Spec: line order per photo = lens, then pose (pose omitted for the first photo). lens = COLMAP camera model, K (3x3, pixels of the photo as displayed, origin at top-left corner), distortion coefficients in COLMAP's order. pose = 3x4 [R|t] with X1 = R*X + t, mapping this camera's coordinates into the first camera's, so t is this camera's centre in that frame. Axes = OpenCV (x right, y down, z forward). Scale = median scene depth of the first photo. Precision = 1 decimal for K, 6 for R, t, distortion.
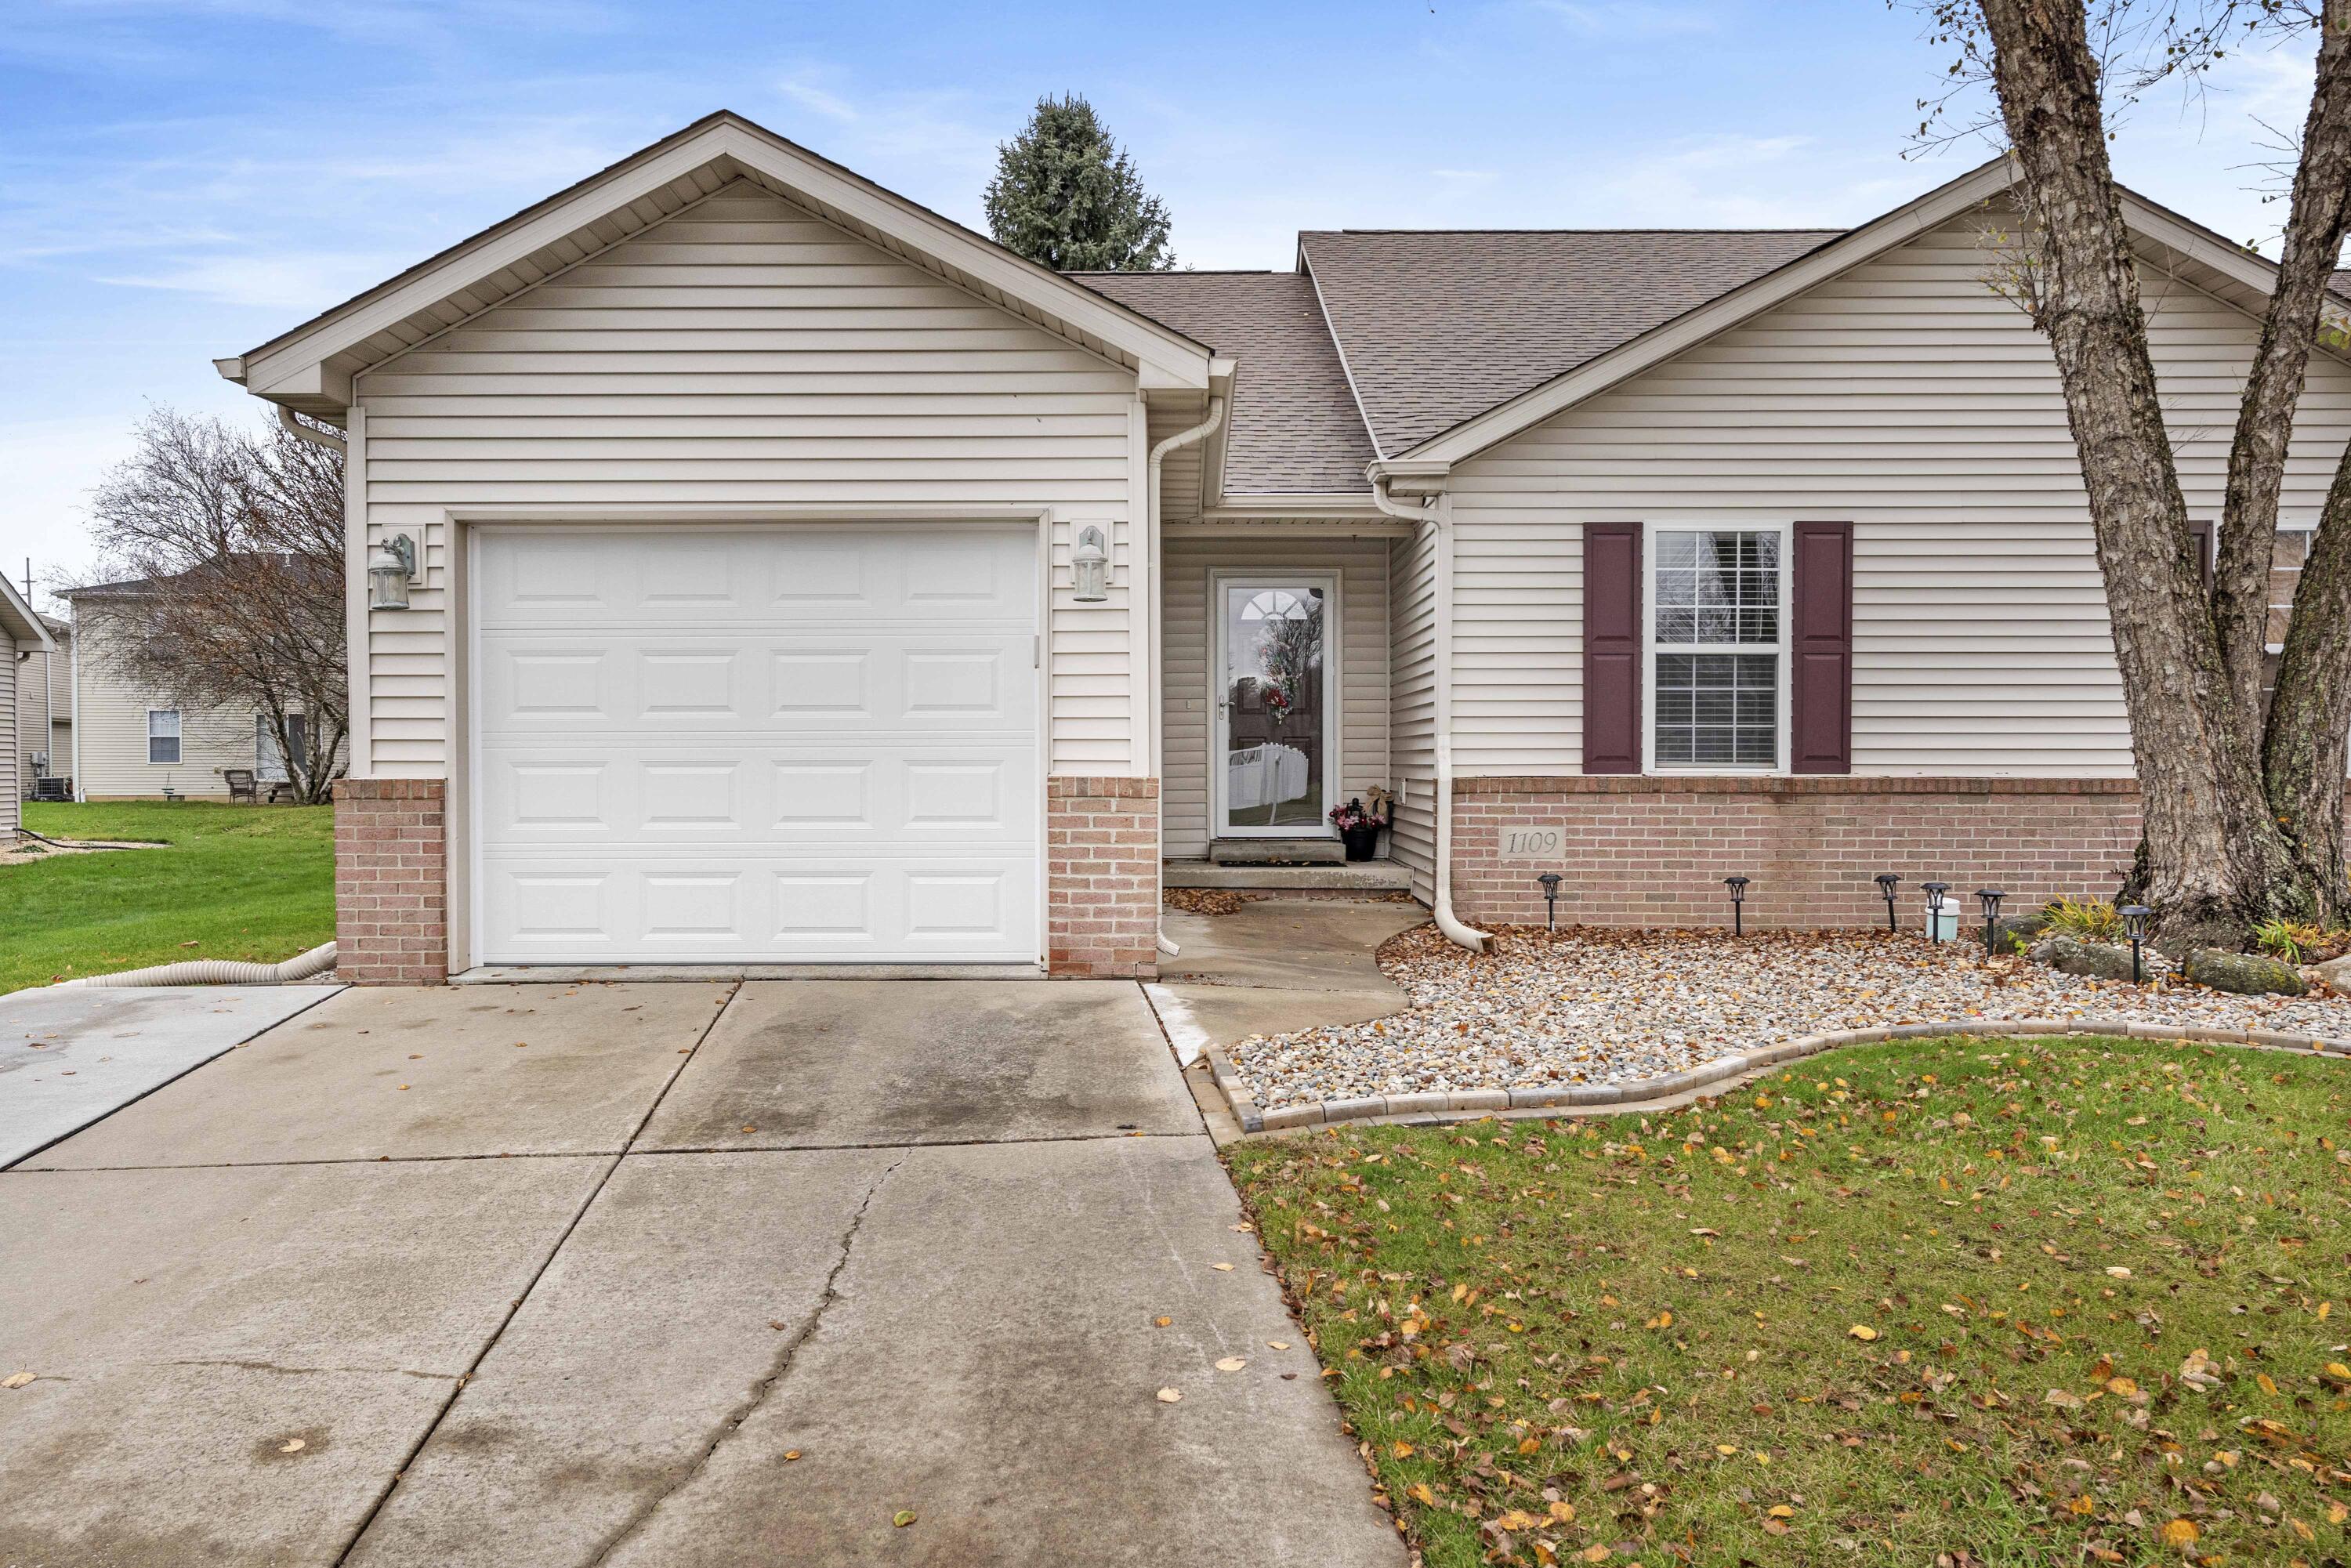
lens RADIAL K [[1767.9, 0, 1166.3], [0, 1767.9, 832.6], [0, 0, 1]] dist [-0.148696, 0.530812]
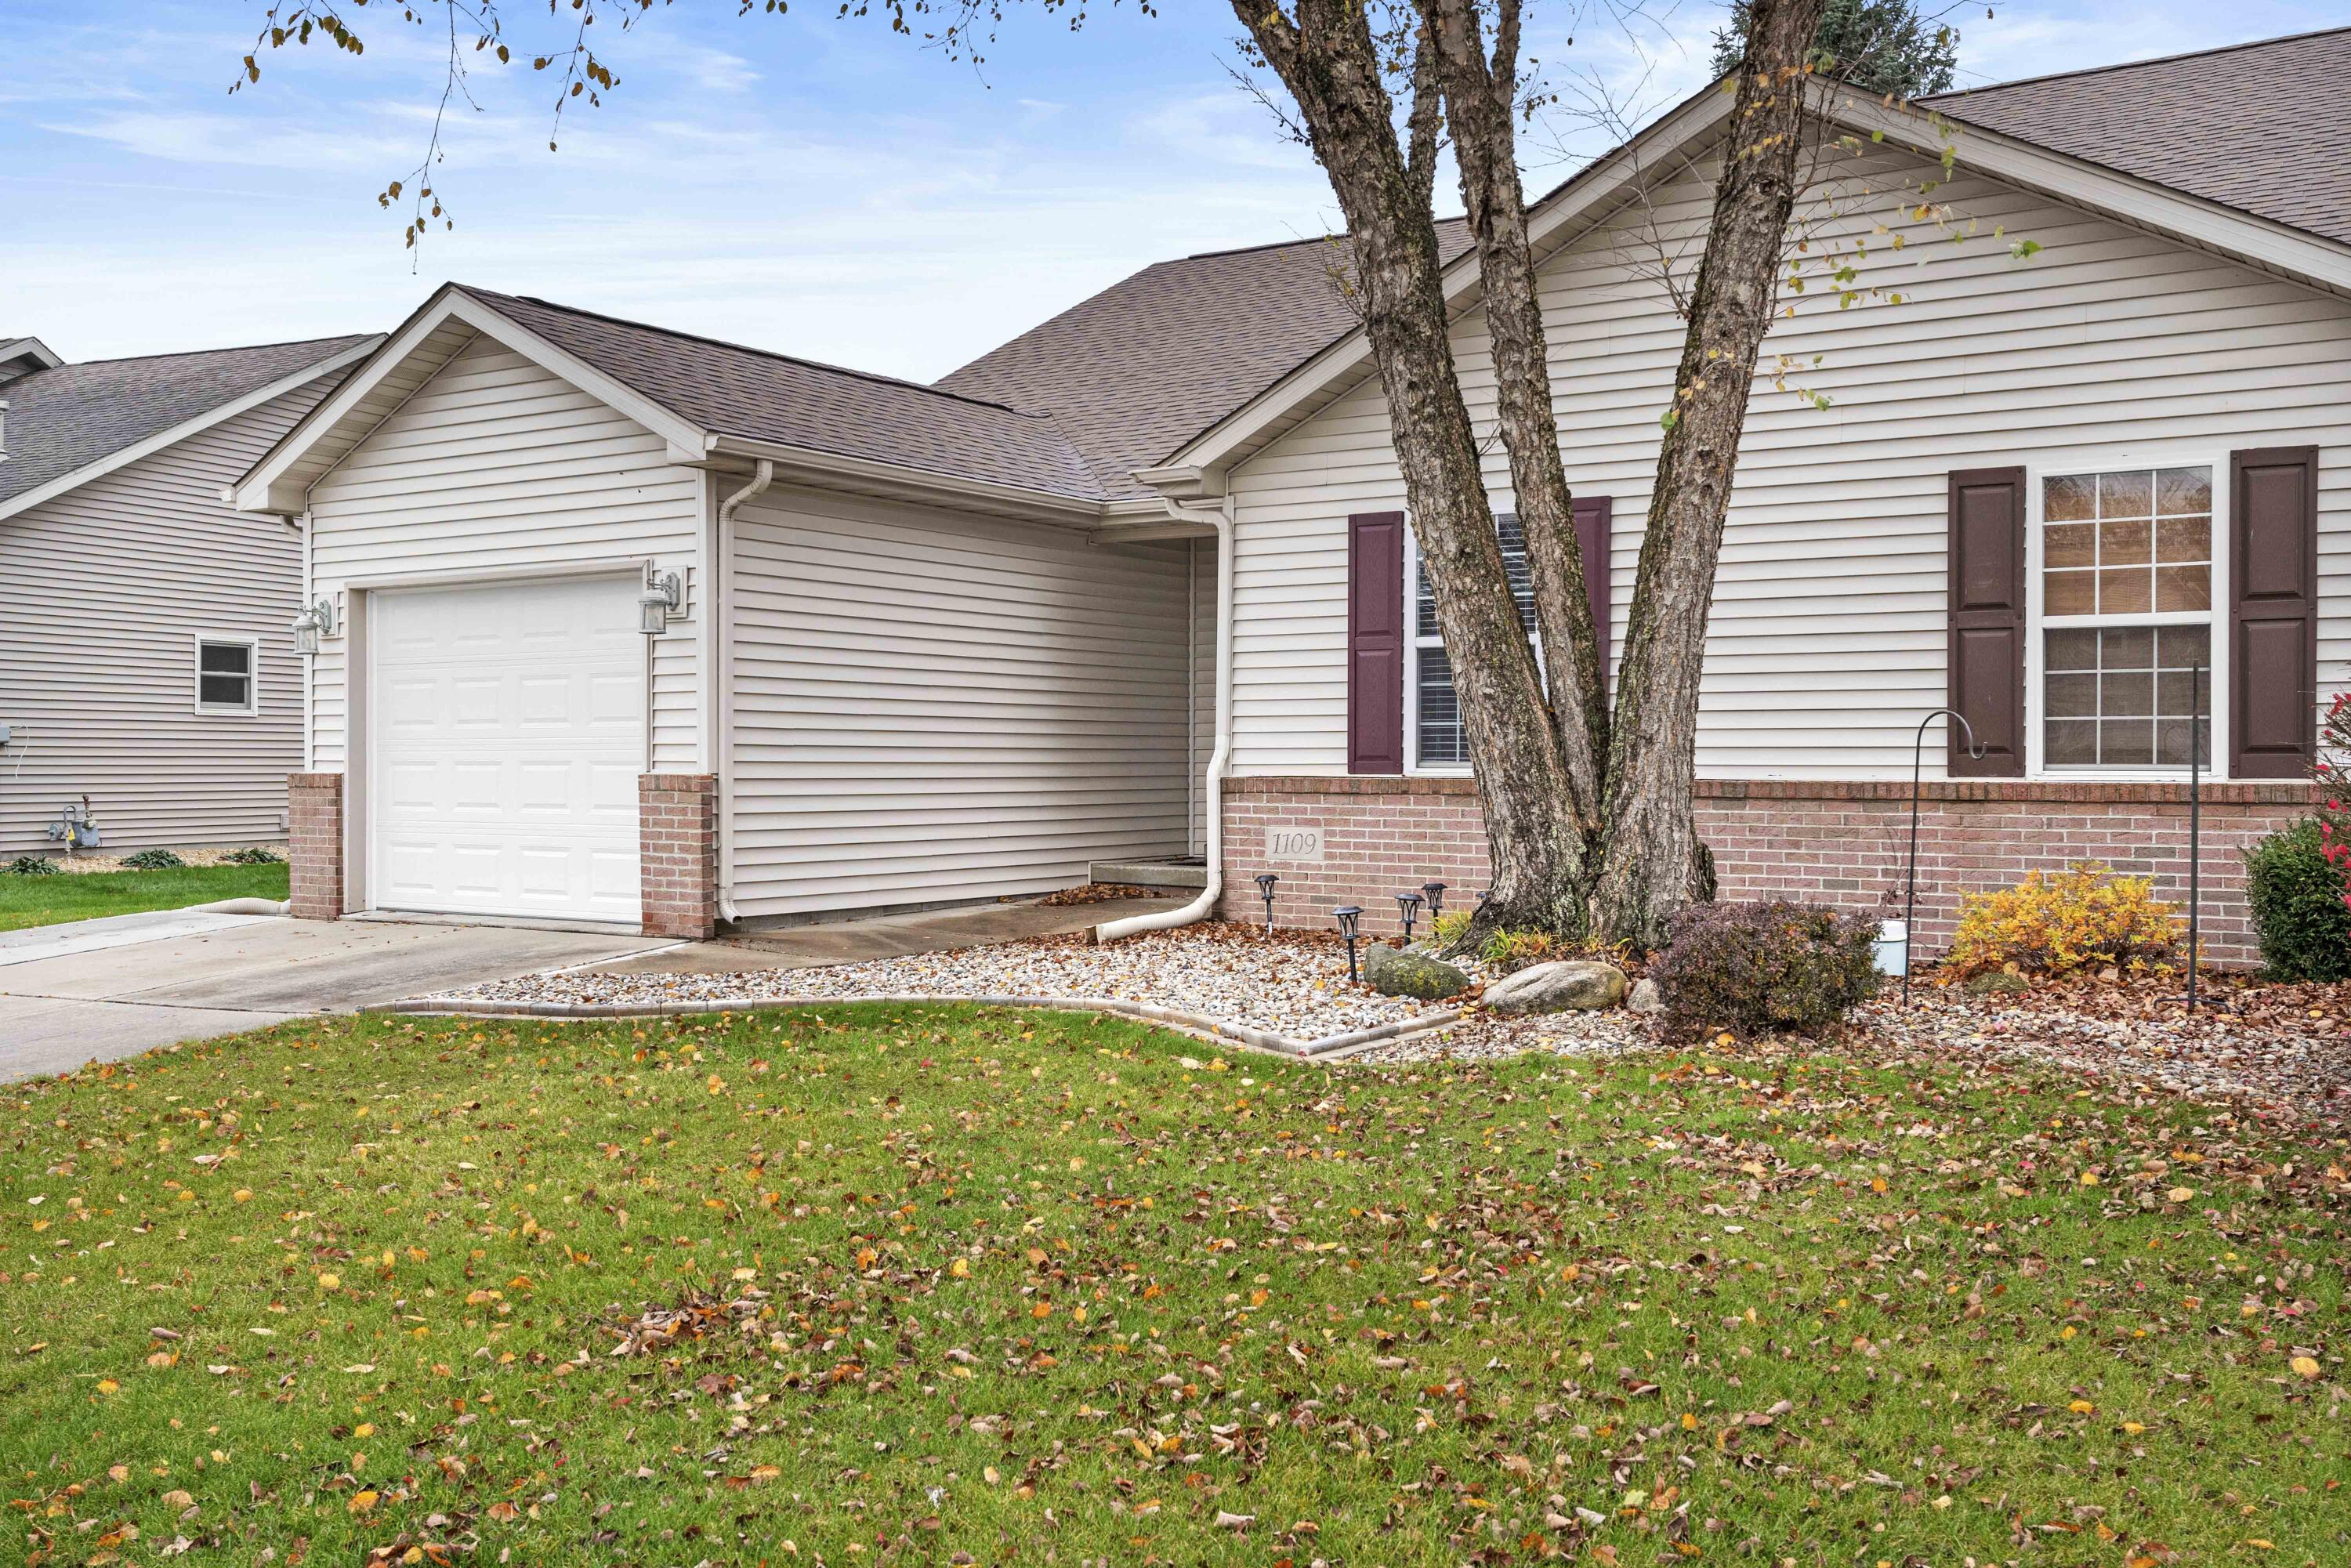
lens RADIAL K [[2132.0, 0, 1176.9], [0, 2132.0, 808.2], [0, 0, 1]] dist [-0.122583, 0.210639]
pose [[0.841449, 0.012473, -0.540193, 0.796183], [-0.022692, 0.999667, -0.012265, 0.001998], [0.539860, 0.022578, 0.841452, -0.038538]]
